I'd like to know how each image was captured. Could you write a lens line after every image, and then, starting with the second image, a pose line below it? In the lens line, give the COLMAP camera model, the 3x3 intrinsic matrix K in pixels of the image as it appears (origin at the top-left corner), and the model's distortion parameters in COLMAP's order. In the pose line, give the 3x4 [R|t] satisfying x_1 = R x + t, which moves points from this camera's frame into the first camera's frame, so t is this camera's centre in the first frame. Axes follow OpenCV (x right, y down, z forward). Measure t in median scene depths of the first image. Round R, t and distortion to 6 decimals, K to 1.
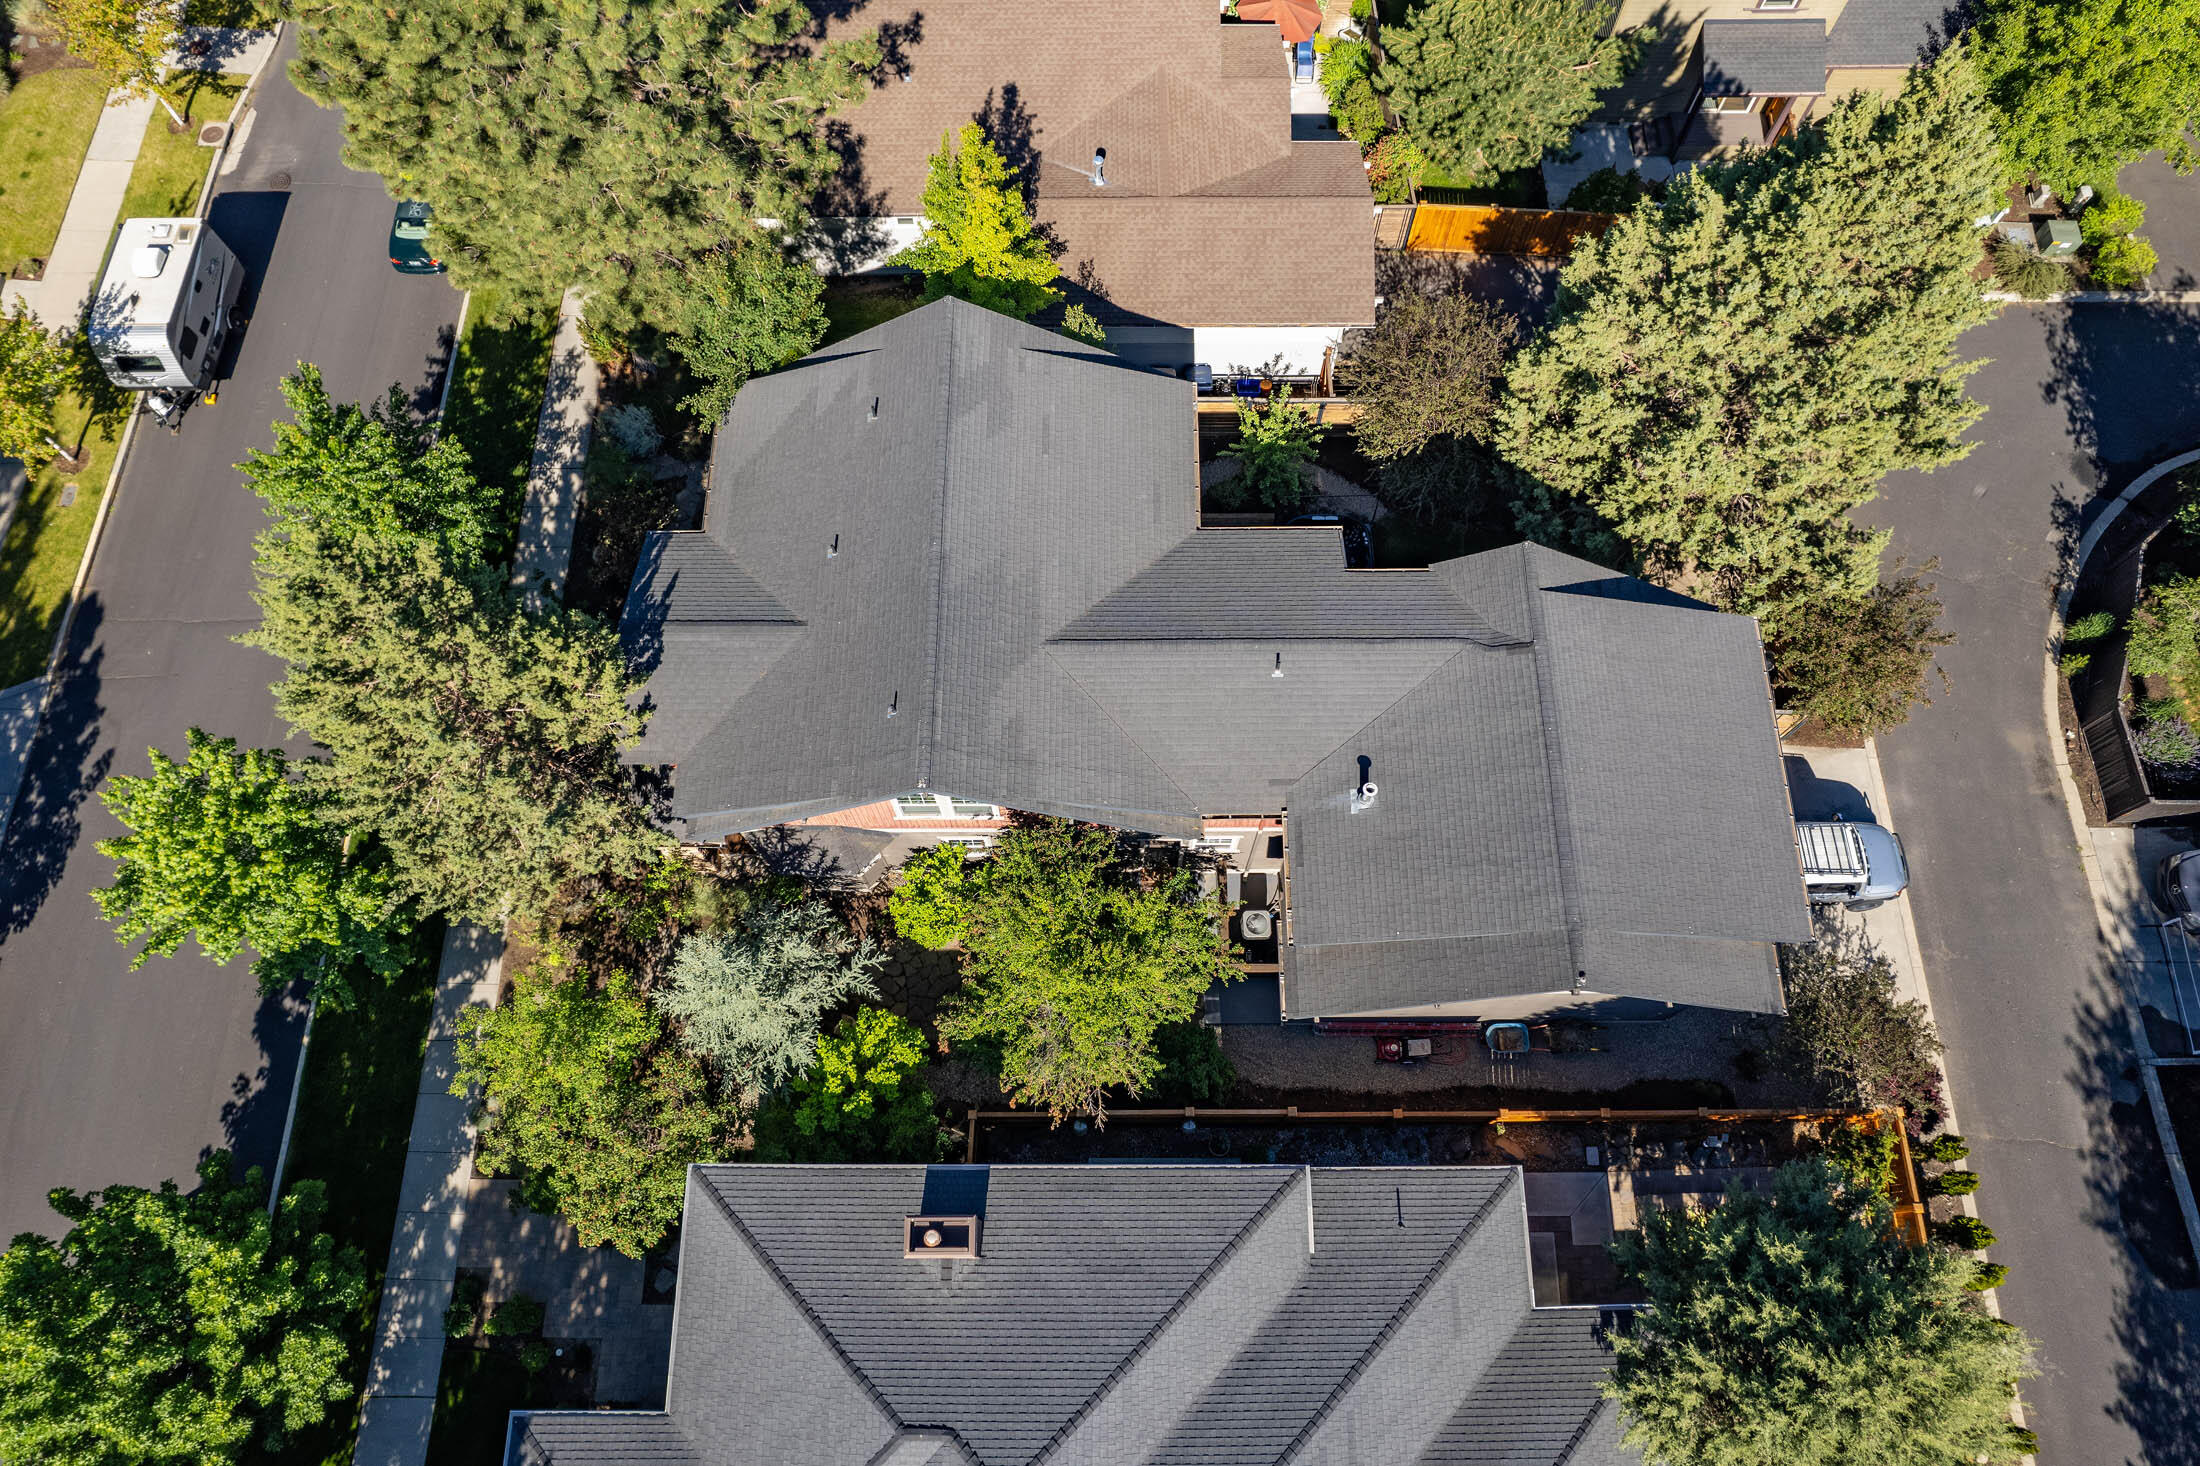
lens RADIAL K [[1408.7, 0, 1099.6], [0, 1408.7, 752.1], [0, 0, 1]] dist [-0.073353, 0.062594]
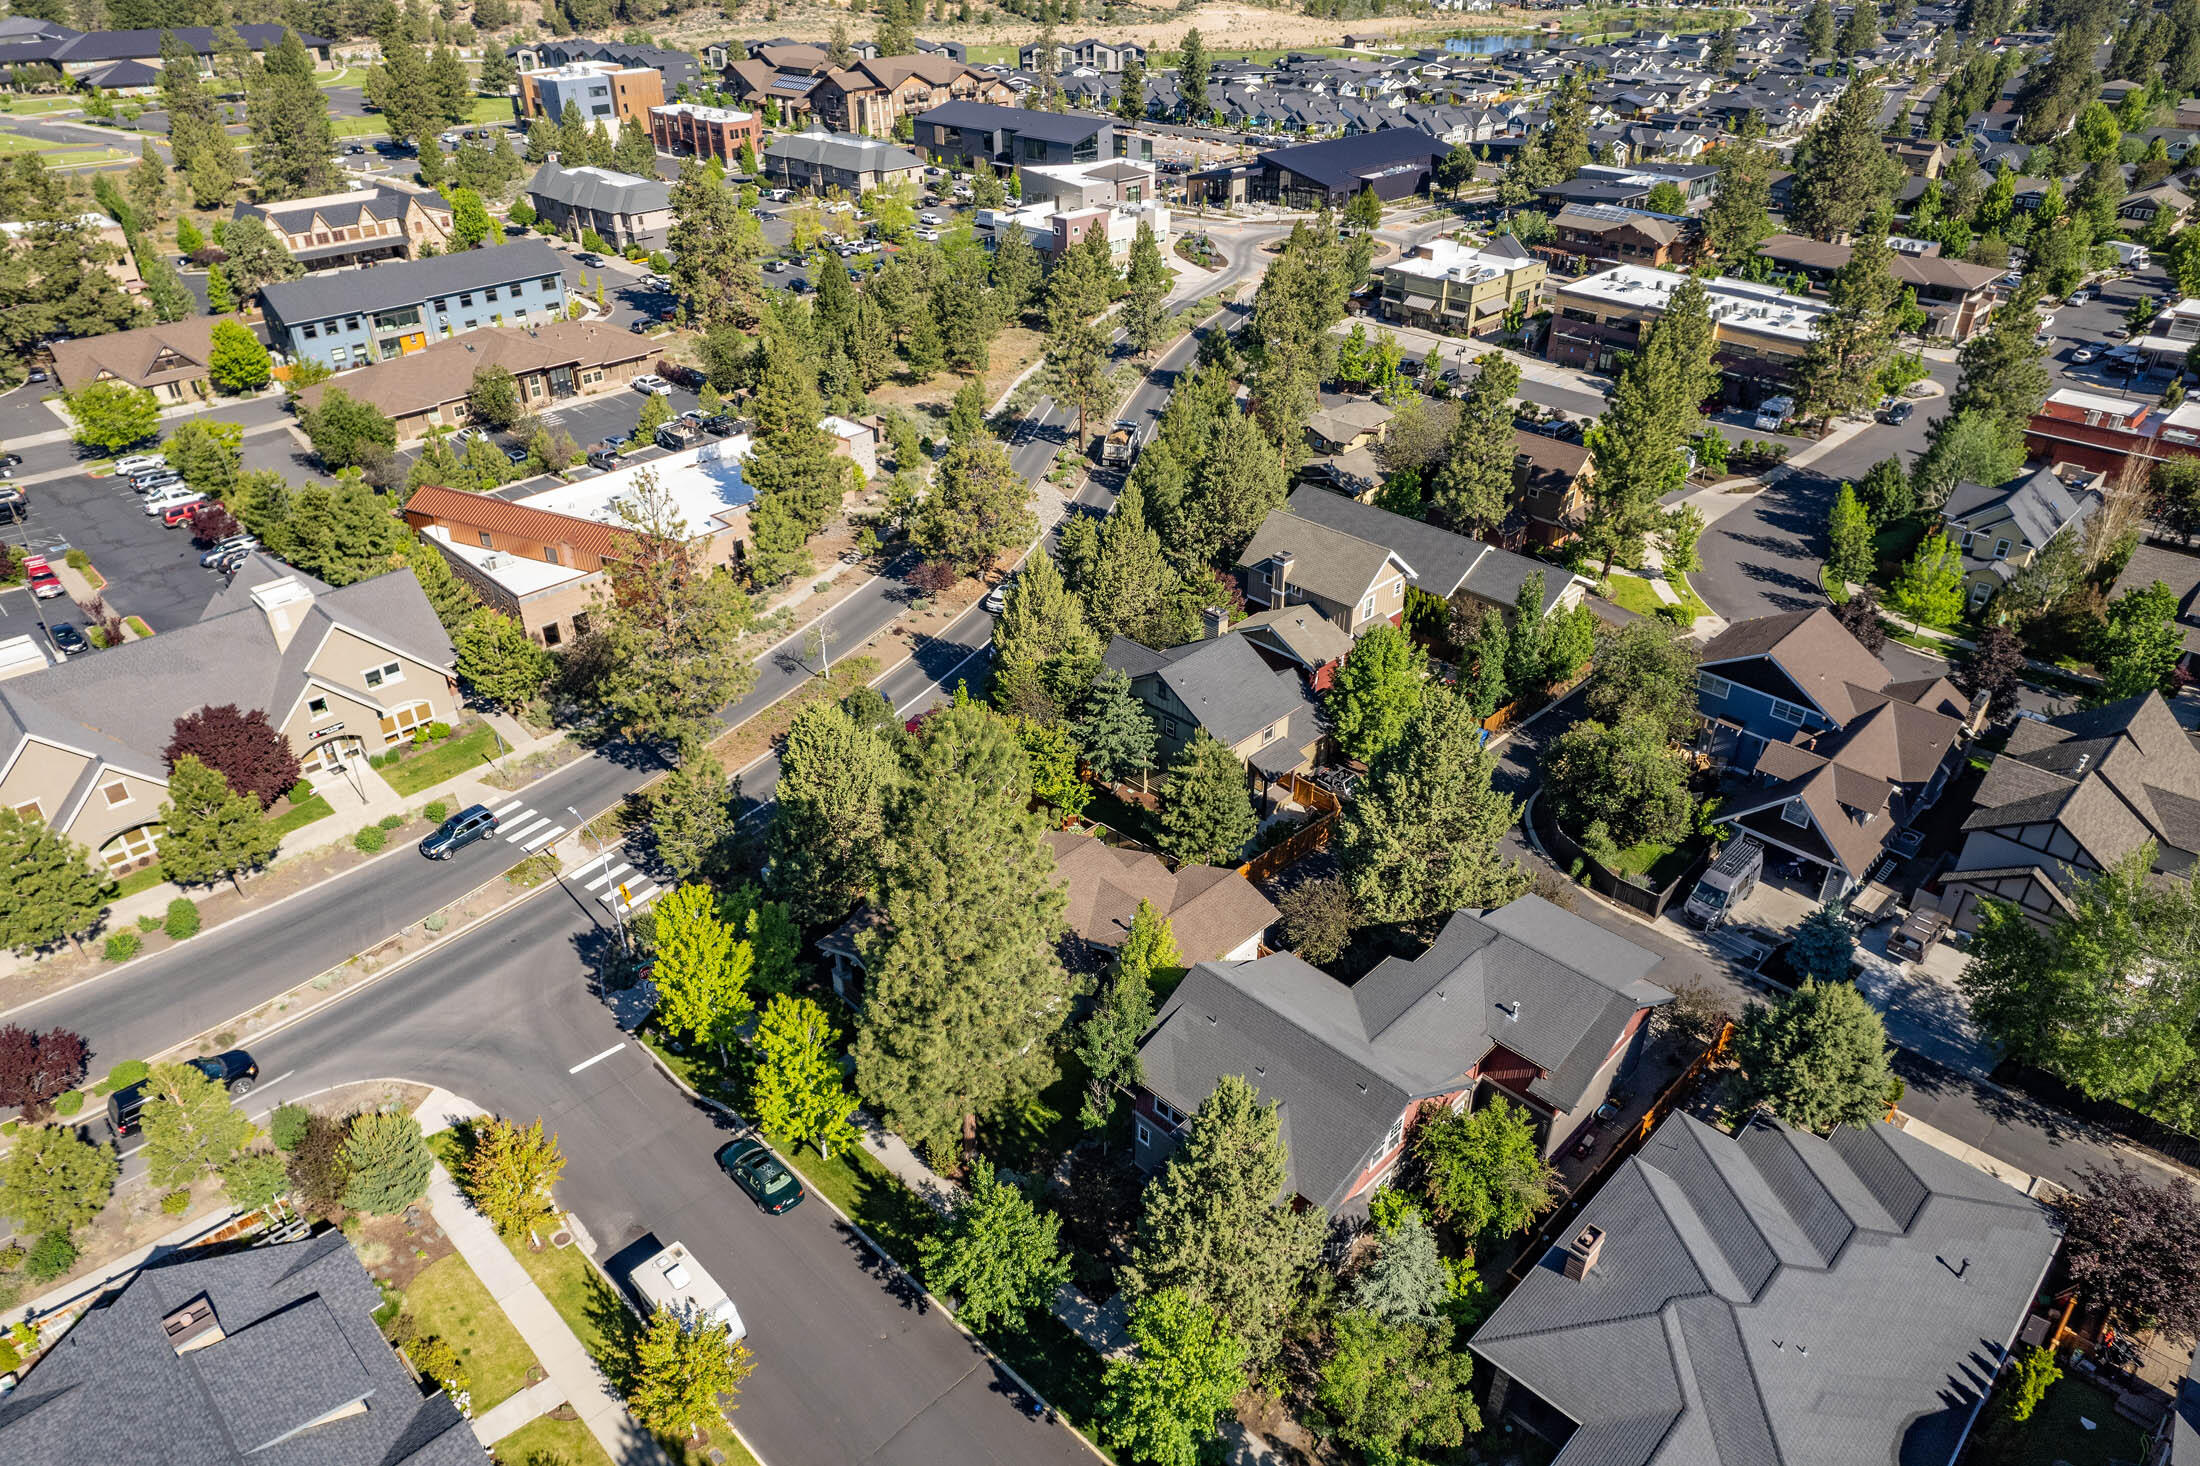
lens RADIAL K [[1408.7, 0, 1099.6], [0, 1408.7, 752.1], [0, 0, 1]] dist [-0.073353, 0.062594]
pose [[0.705501, -0.373848, 0.602084, -1.170164], [0.659844, 0.656488, -0.365554, 0.108413], [-0.258599, 0.655180, 0.709834, -0.536507]]
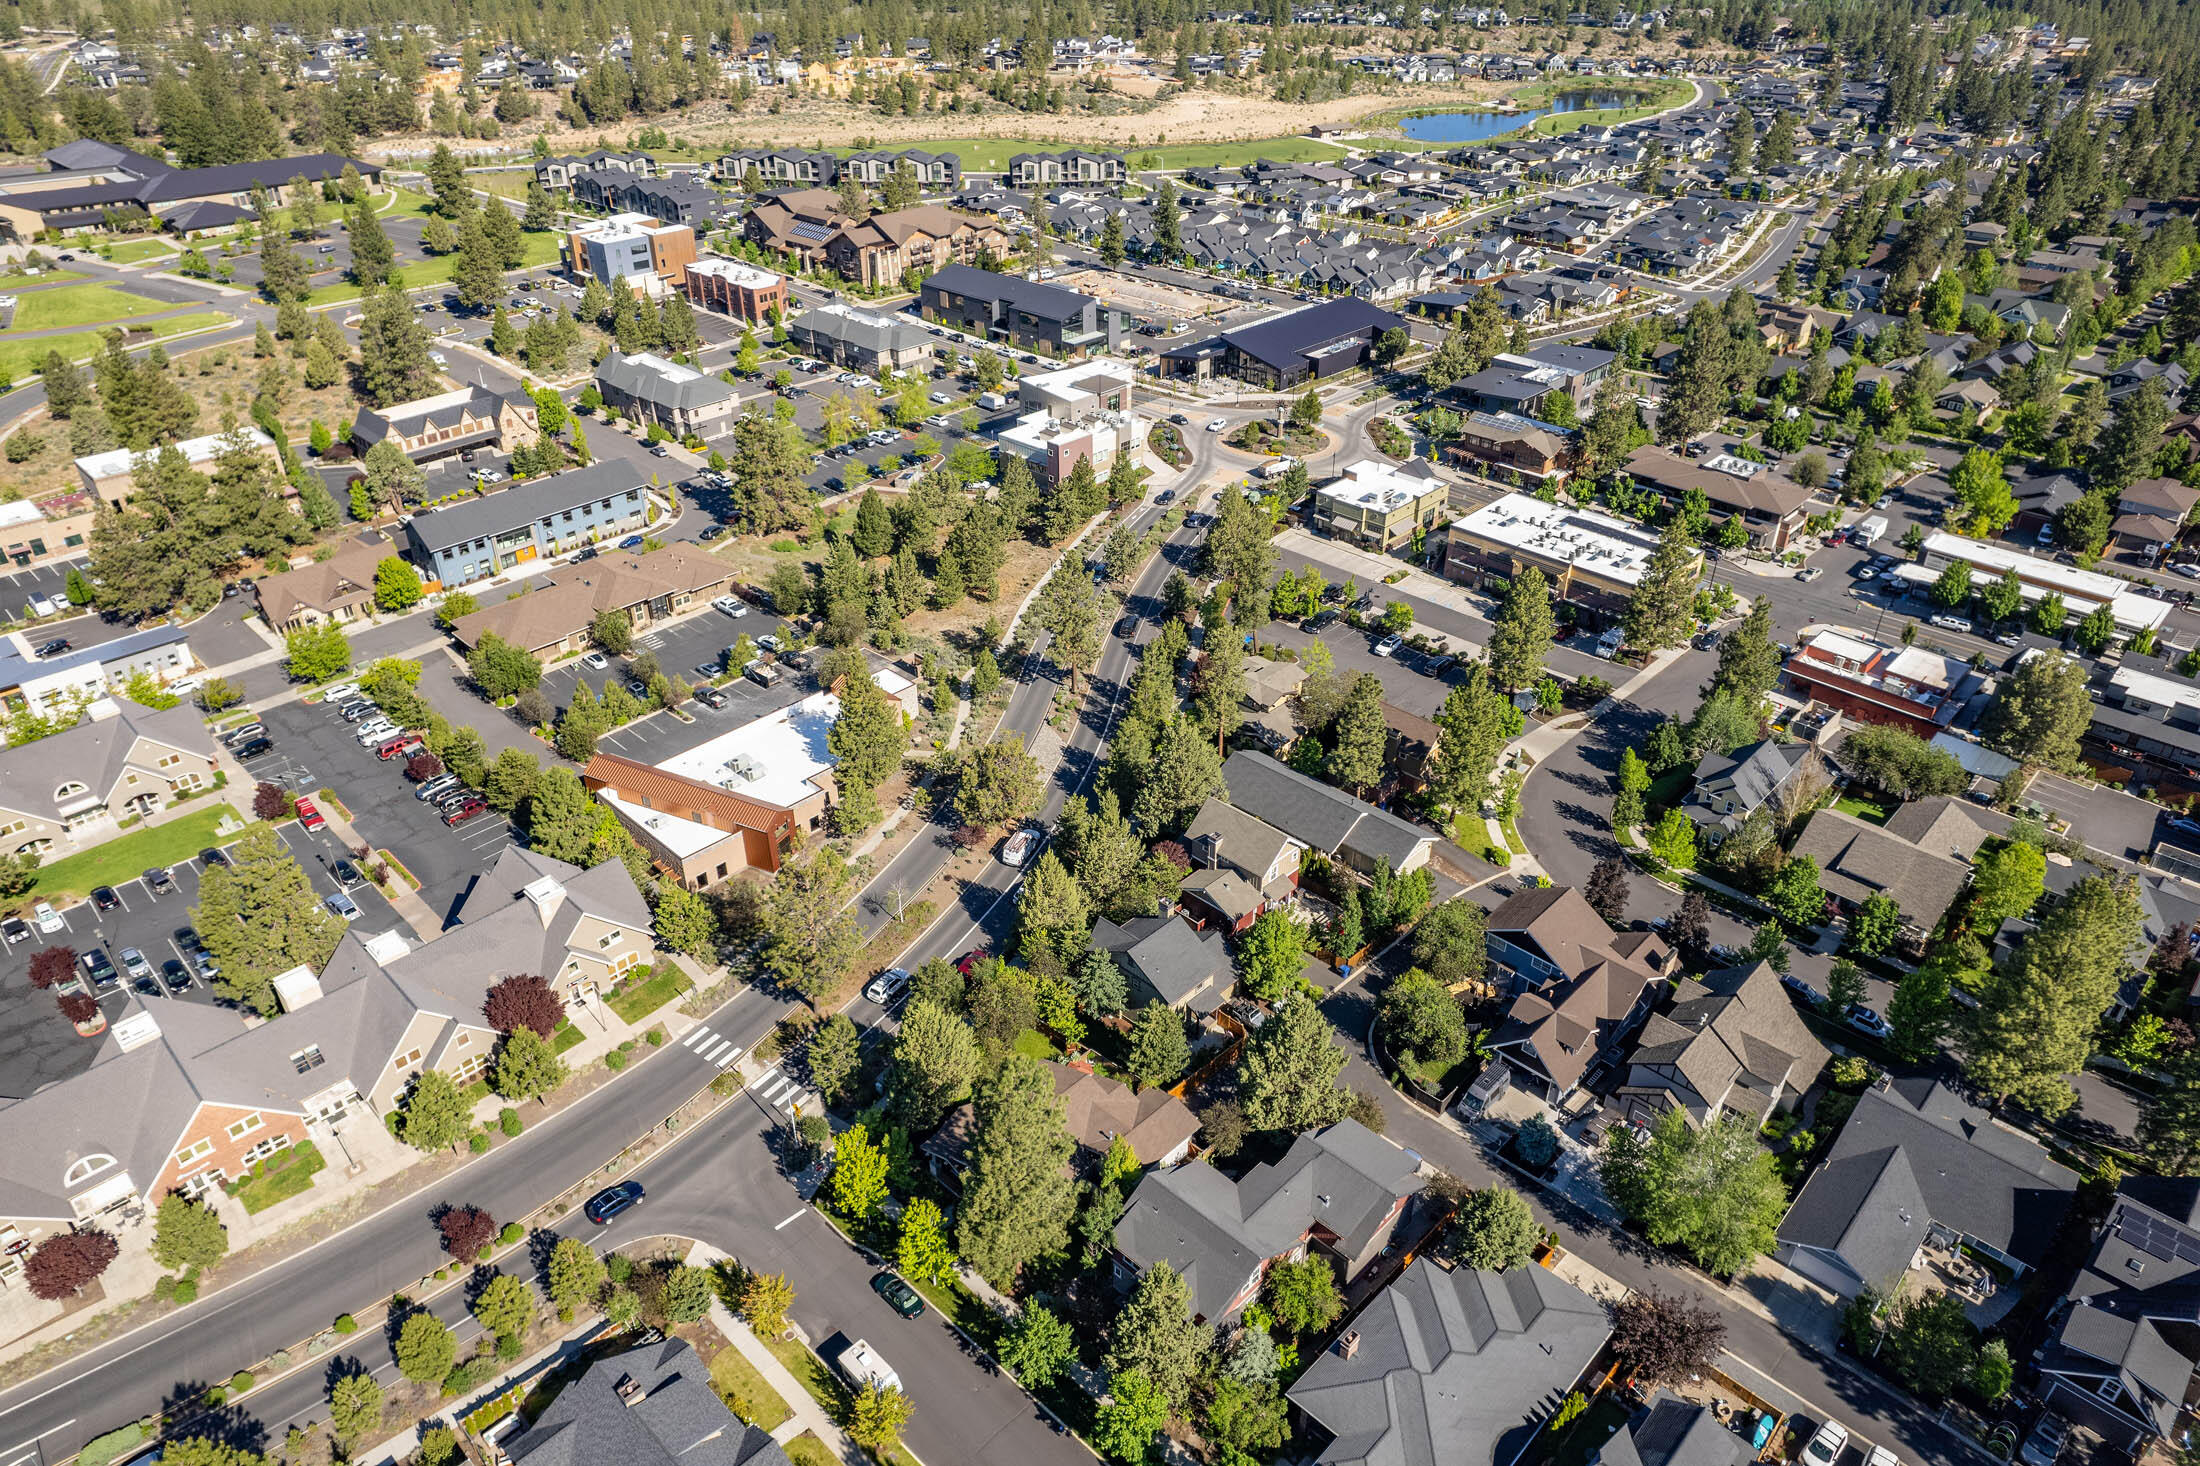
lens RADIAL K [[1408.7, 0, 1099.6], [0, 1408.7, 752.1], [0, 0, 1]] dist [-0.073353, 0.062594]
pose [[0.697359, -0.380063, 0.607654, -1.733139], [0.666841, 0.654817, -0.355721, 0.138091], [-0.262706, 0.653273, 0.710084, -1.953572]]
